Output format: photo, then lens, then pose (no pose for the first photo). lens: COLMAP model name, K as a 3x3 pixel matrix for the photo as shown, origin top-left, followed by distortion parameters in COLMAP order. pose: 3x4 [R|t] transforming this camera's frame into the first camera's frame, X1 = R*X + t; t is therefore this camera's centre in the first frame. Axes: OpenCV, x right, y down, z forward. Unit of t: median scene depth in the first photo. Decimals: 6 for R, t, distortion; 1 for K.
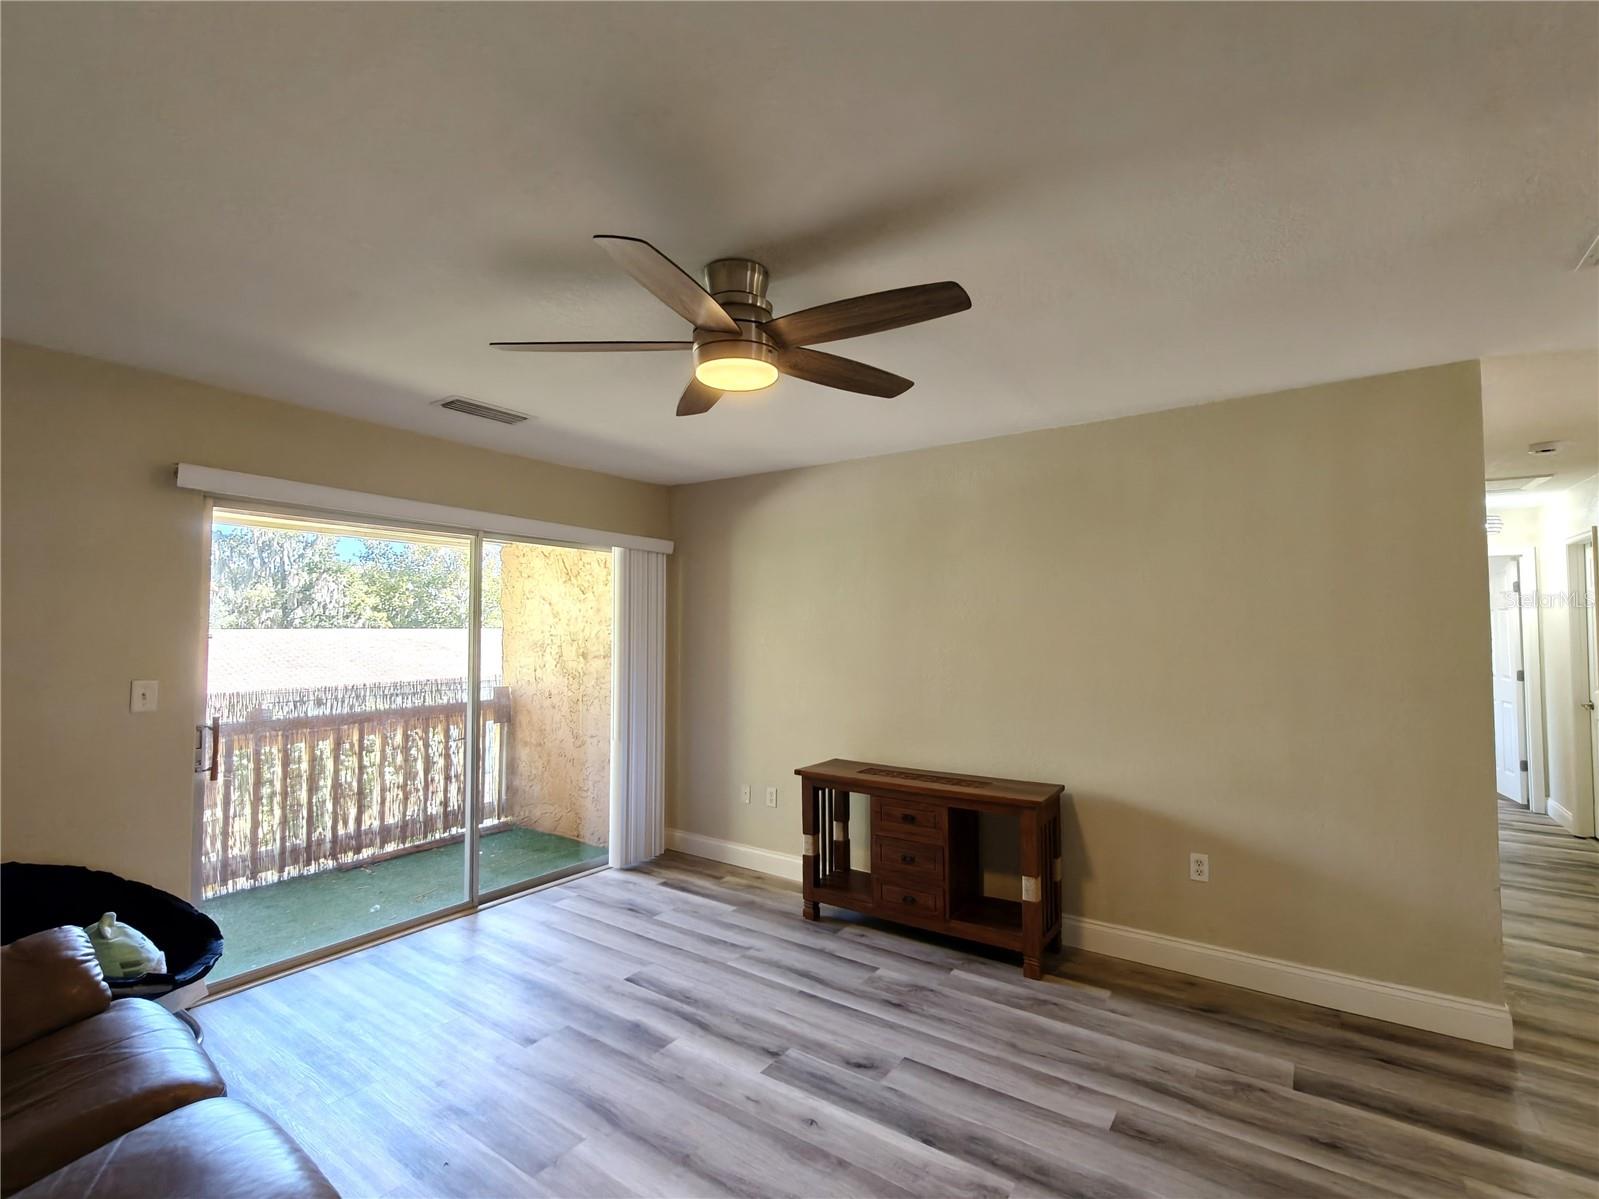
lens RADIAL K [[709.4, 0, 799.5], [0, 709.4, 599.5], [0, 0, 1]] dist [-0.000251, -0.000155]
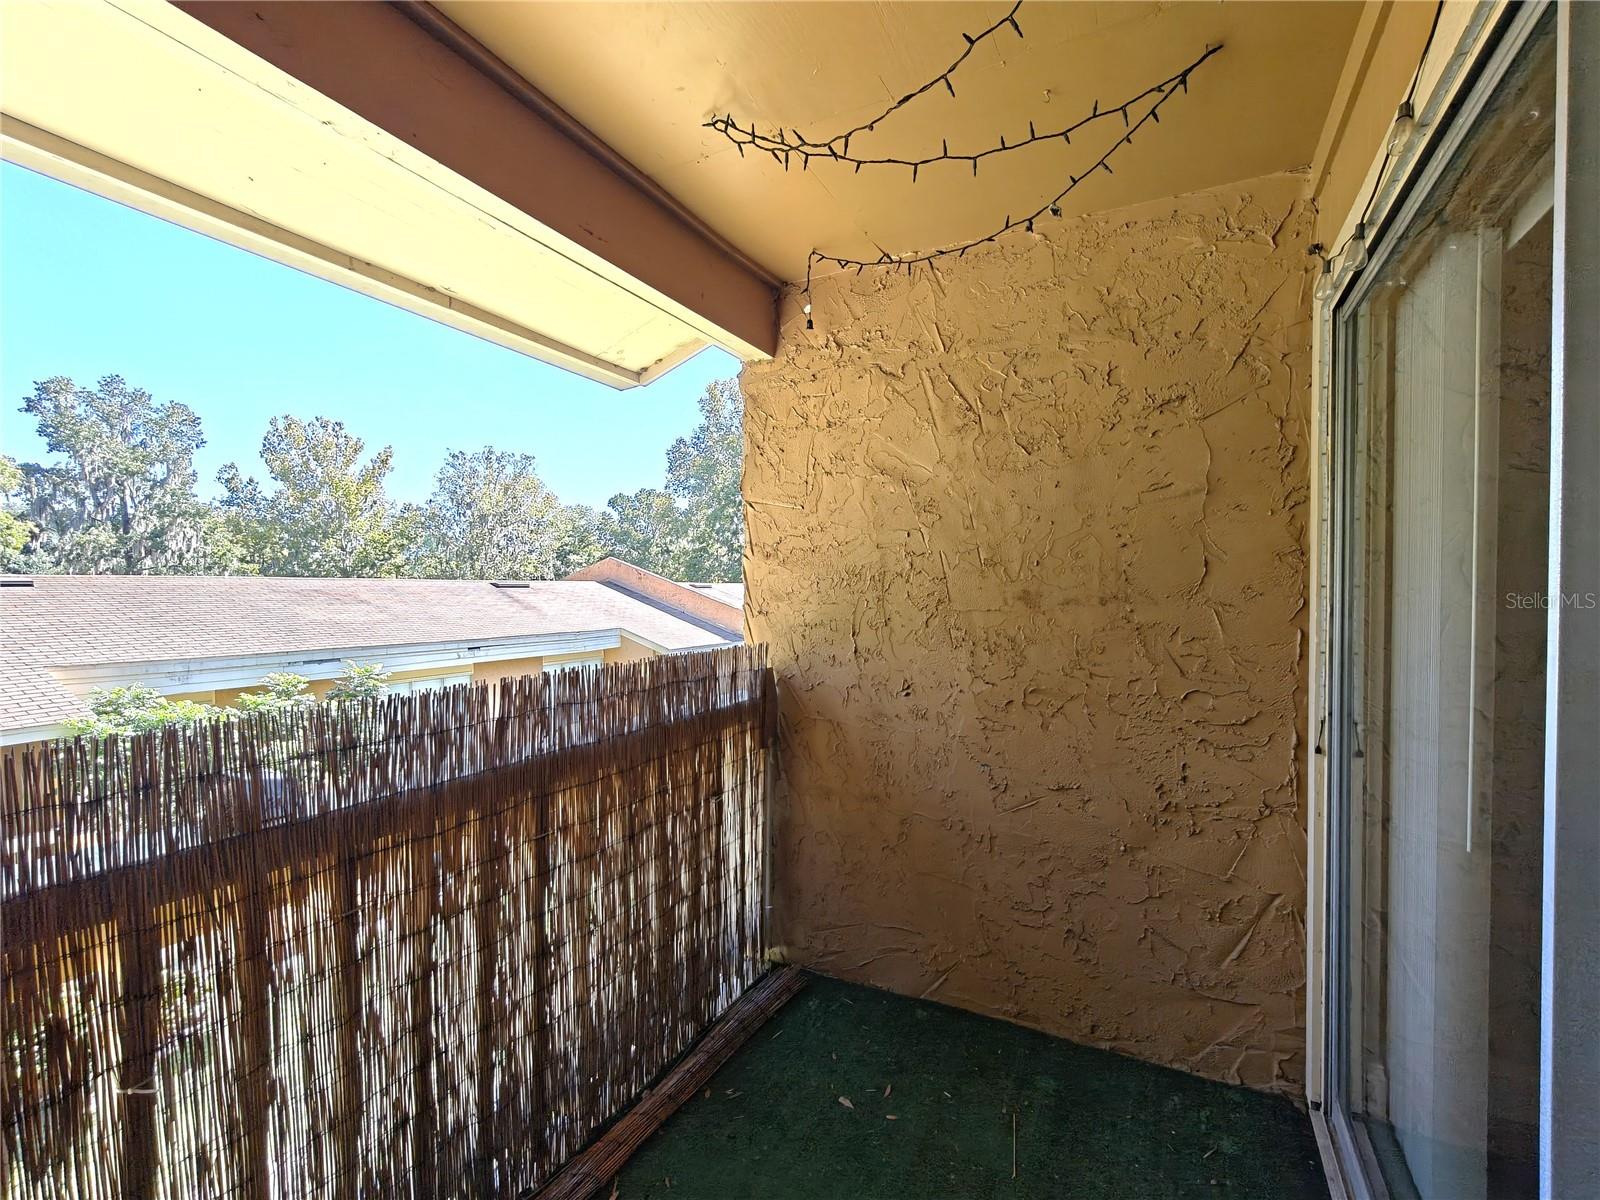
lens RADIAL K [[709.7, 0, 800.0], [0, 709.7, 600.0], [0, 0, 1]] dist [0.014458, 0.000493]
pose [[0.992252, 0.003879, 0.124181, -0.025615], [-0.011376, 0.998151, 0.059716, 0.002901], [-0.123720, -0.060666, 0.990461, 0.030939]]
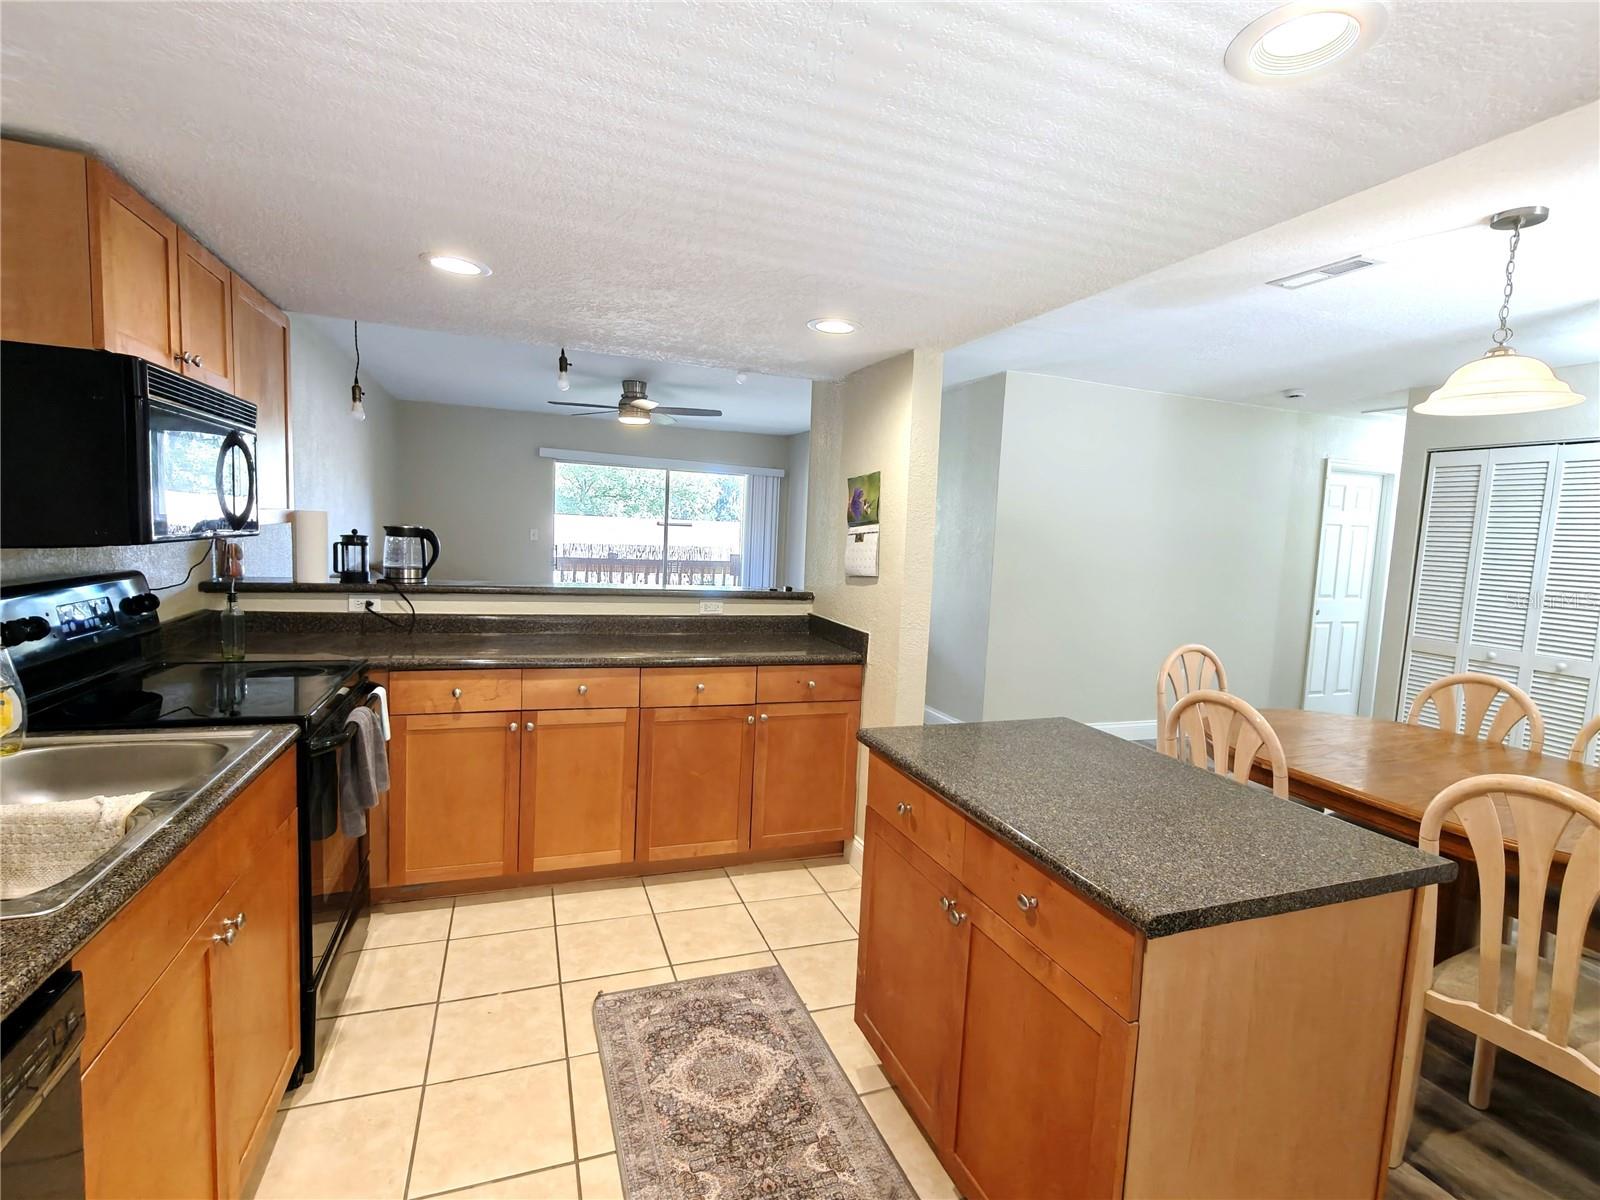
lens RADIAL K [[744.6, 0, 800.0], [0, 744.6, 600.0], [0, 0, 1]] dist [0.001135, 0.000257]
pose [[0.821496, 0.091984, -0.562746, 0.057821], [-0.017431, 0.990493, 0.136457, -0.001359], [0.569947, -0.102289, 0.815290, -0.027458]]
